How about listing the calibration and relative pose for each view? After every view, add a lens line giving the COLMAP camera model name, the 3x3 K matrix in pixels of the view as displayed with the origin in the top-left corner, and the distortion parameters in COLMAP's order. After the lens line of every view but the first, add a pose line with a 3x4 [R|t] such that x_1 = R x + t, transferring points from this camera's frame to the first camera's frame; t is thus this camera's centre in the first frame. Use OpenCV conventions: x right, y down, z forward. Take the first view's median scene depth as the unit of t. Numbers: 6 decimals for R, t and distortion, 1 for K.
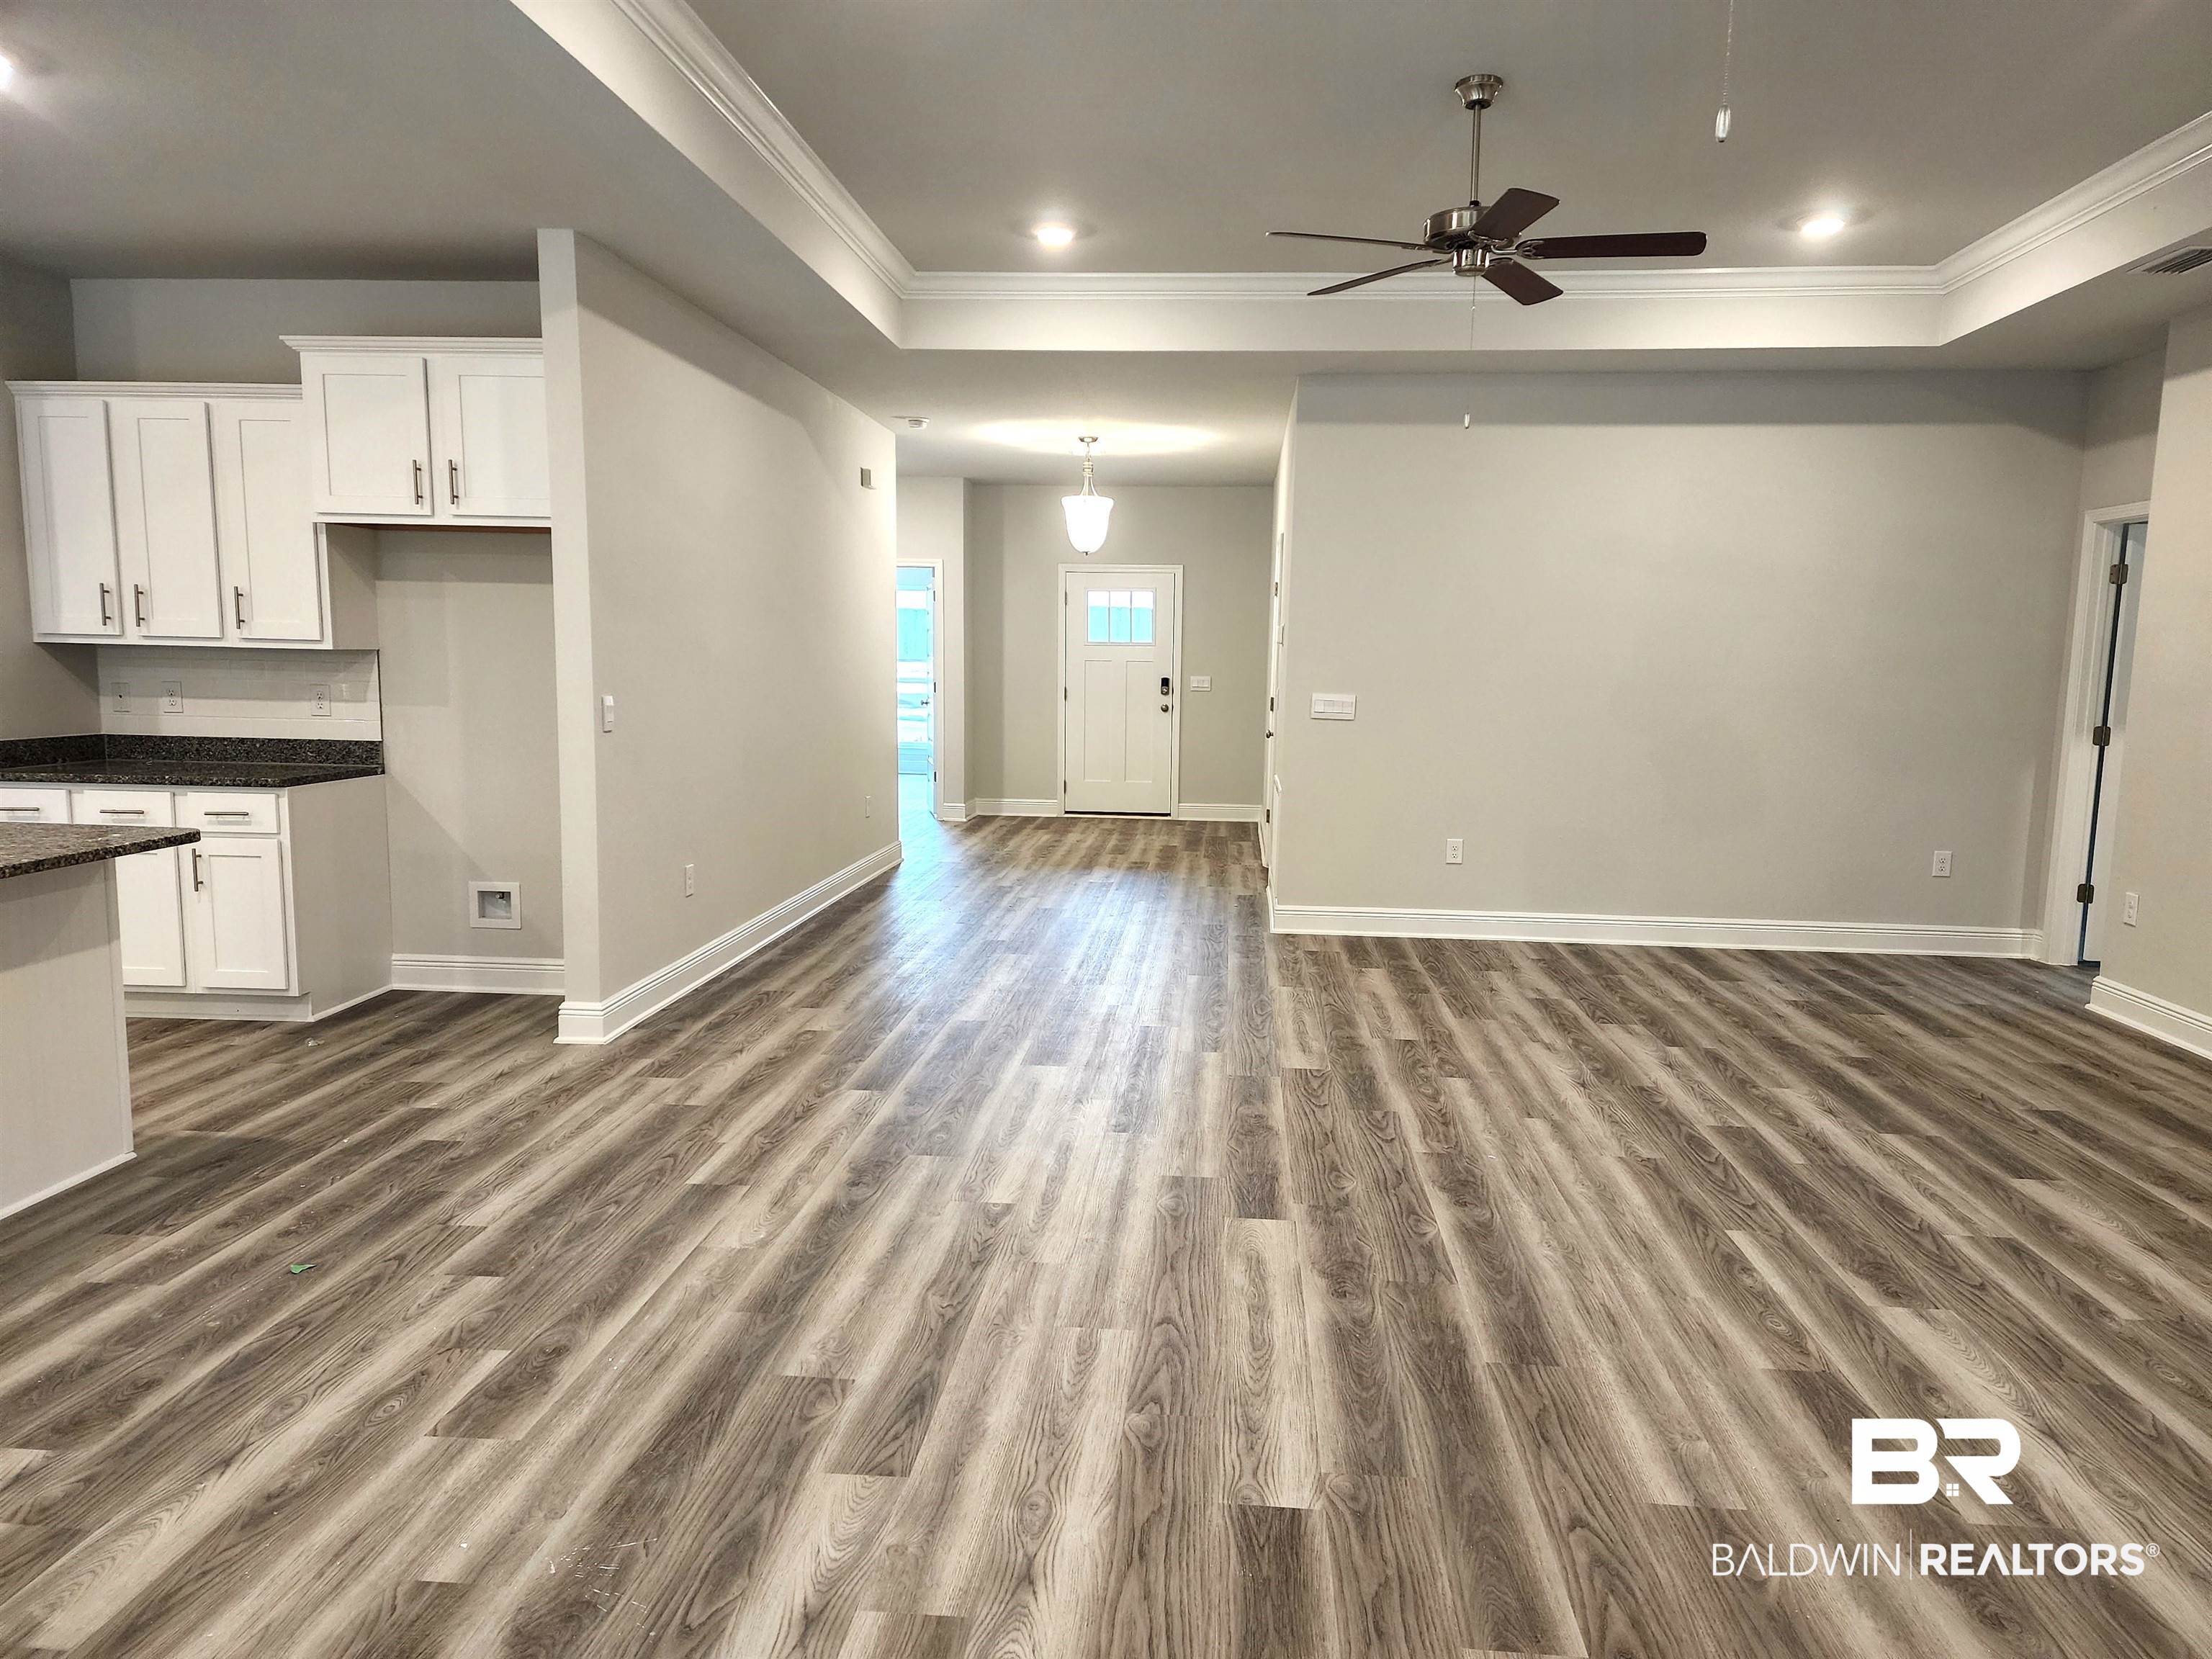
lens RADIAL K [[1474.9, 0, 1114.1], [0, 1474.9, 839.9], [0, 0, 1]] dist [0.092422, -0.084784]
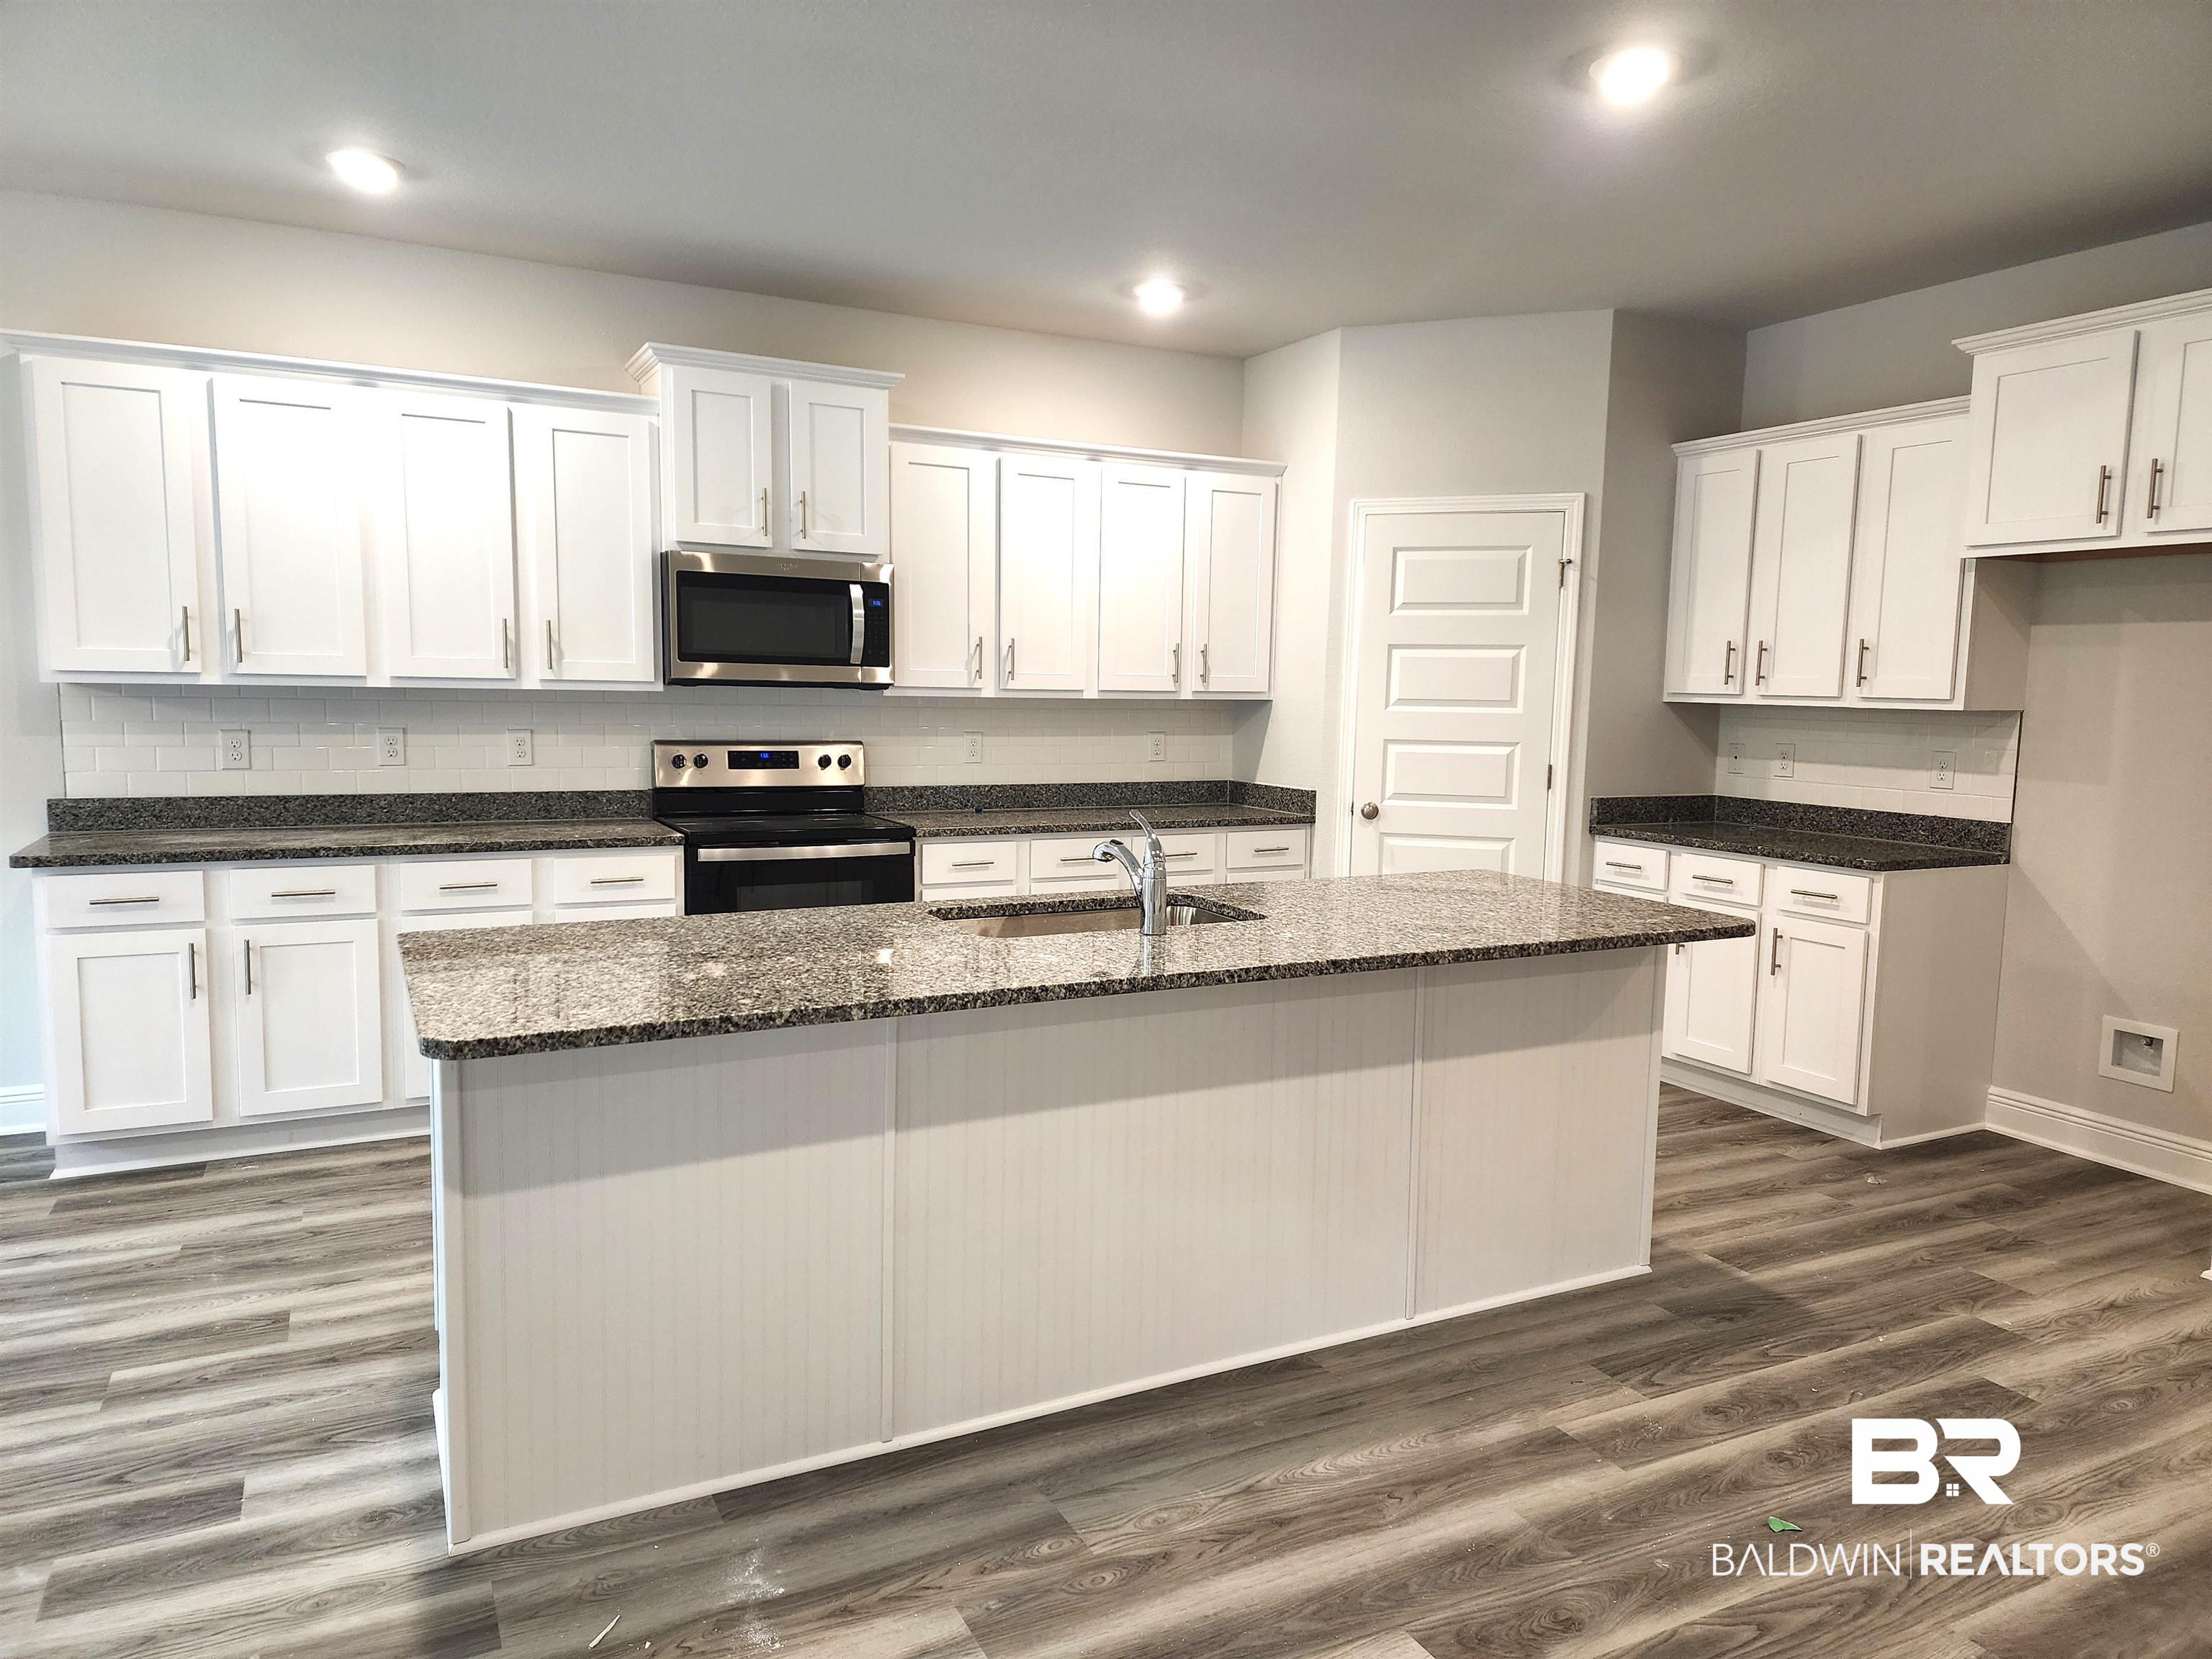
lens RADIAL K [[1474.9, 0, 1114.1], [0, 1474.9, 839.9], [0, 0, 1]] dist [0.092422, -0.084784]
pose [[0.533360, 0.086267, -0.841478, -0.070607], [-0.117825, 0.992665, 0.027085, -0.025265], [0.837643, 0.084701, 0.539612, 0.180566]]
